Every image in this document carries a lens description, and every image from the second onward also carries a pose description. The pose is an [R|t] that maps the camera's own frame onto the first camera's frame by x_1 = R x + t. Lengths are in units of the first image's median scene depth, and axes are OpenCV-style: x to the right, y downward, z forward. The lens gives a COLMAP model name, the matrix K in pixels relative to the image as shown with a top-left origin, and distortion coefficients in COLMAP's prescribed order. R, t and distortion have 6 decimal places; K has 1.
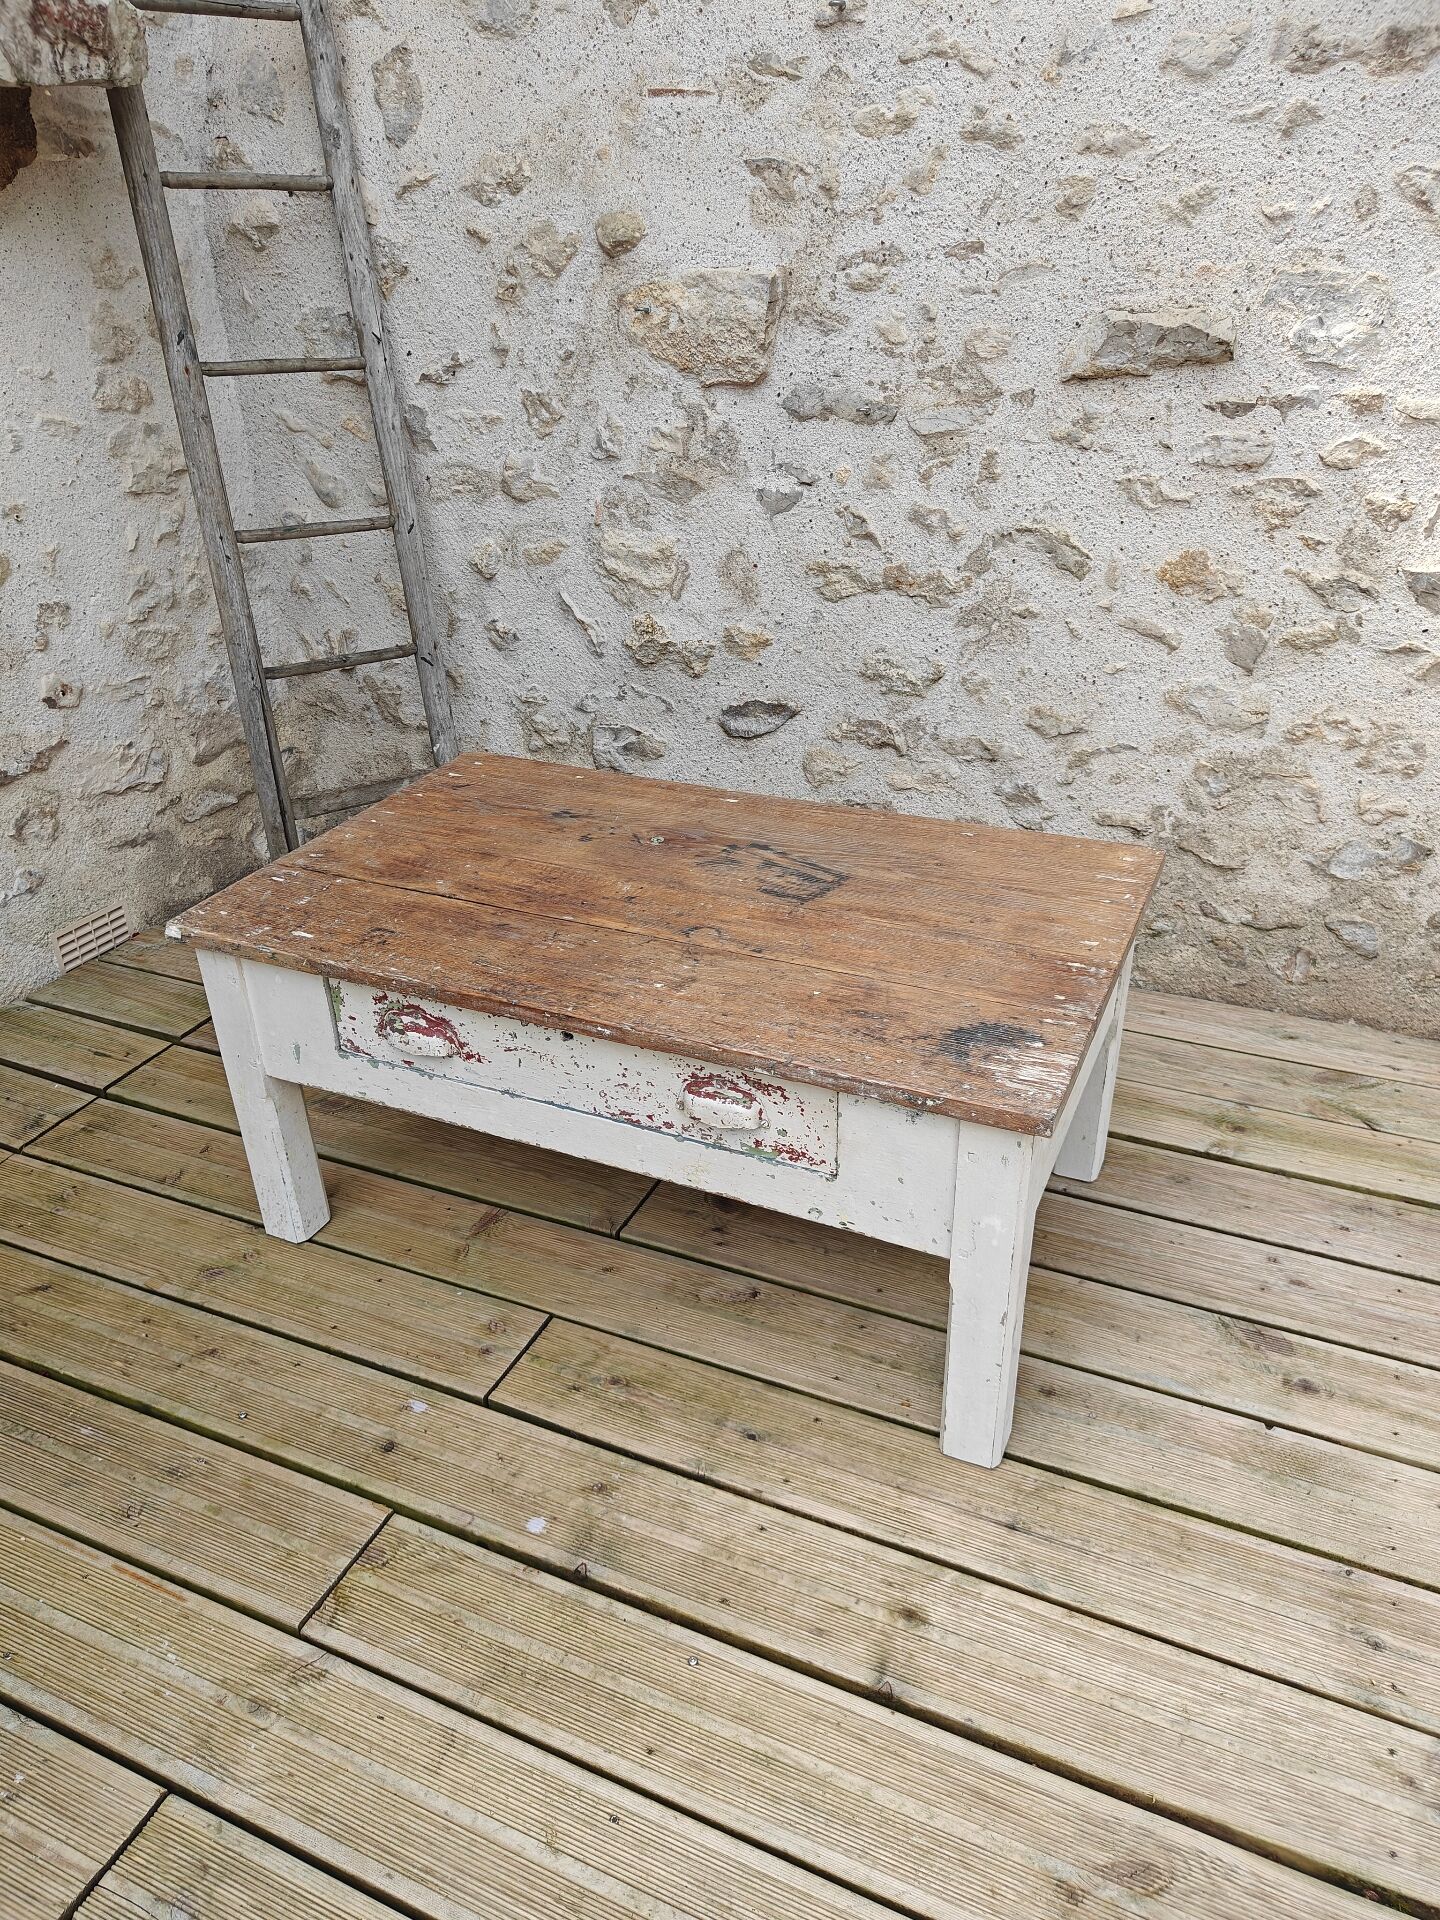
lens RADIAL K [[1343.4, 0, 724.2], [0, 1343.4, 968.9], [0, 0, 1]] dist [0.004310, 0.000522]
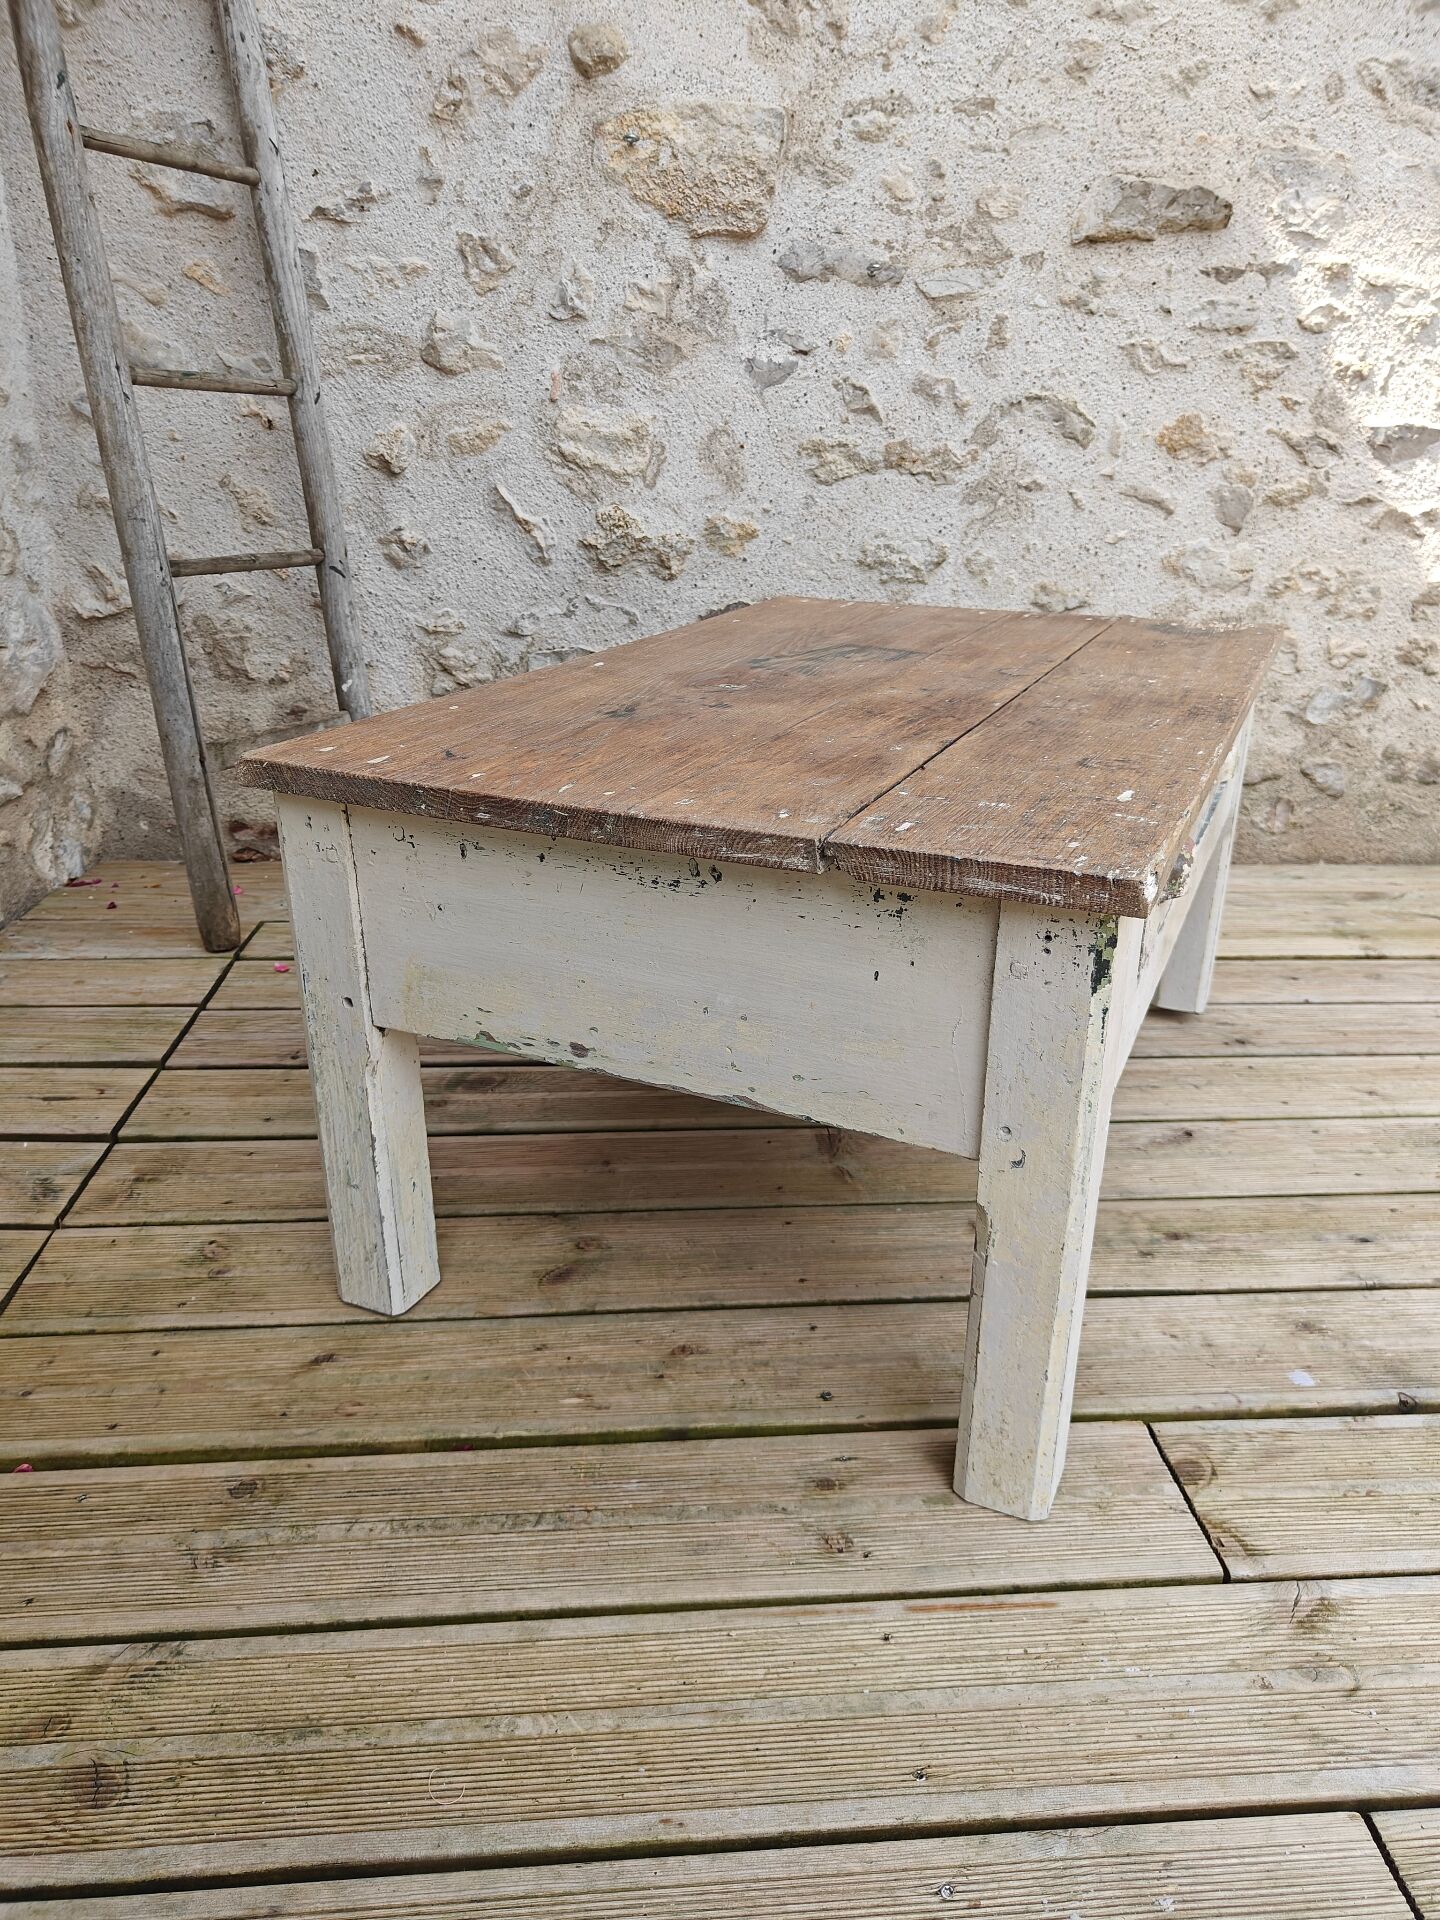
lens RADIAL K [[1346.1, 0, 721.7], [0, 1346.1, 972.0], [0, 0, 1]] dist [0.000903, -0.000381]
pose [[0.877830, -0.137071, 0.458941, -0.495846], [0.187018, 0.980207, -0.064957, 0.112264], [-0.440953, 0.142851, 0.886089, 0.278900]]
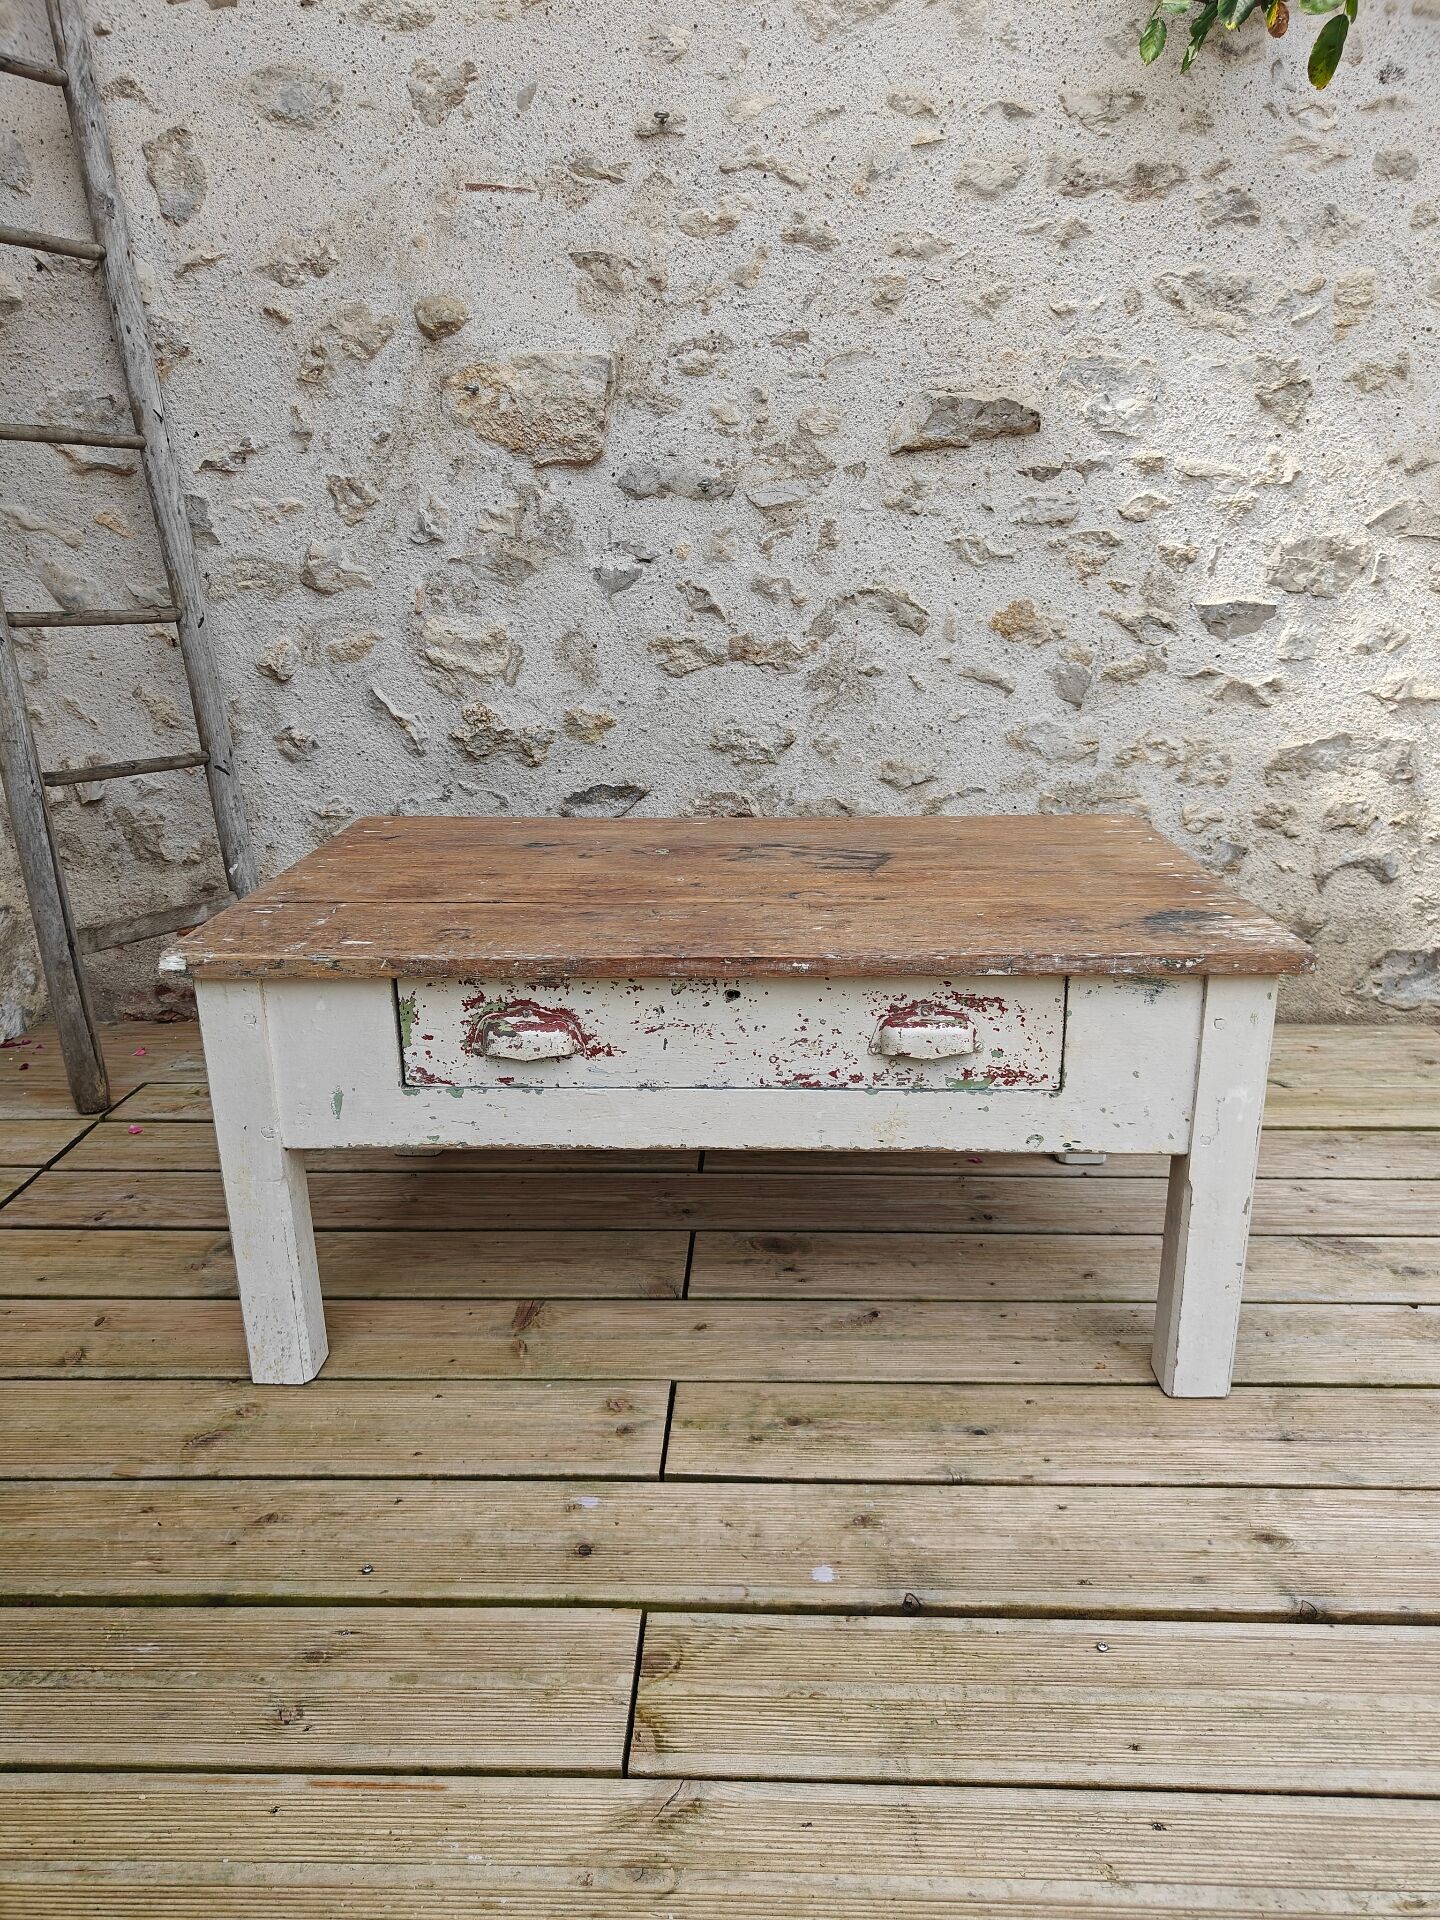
lens RADIAL K [[1340.2, 0, 722.2], [0, 1340.2, 971.0], [0, 0, 1]] dist [0.002806, 0.002257]
pose [[0.926553, -0.101503, 0.362210, -0.295796], [0.171272, 0.971143, -0.165976, 0.120626], [-0.334910, 0.215822, 0.917200, 0.131744]]
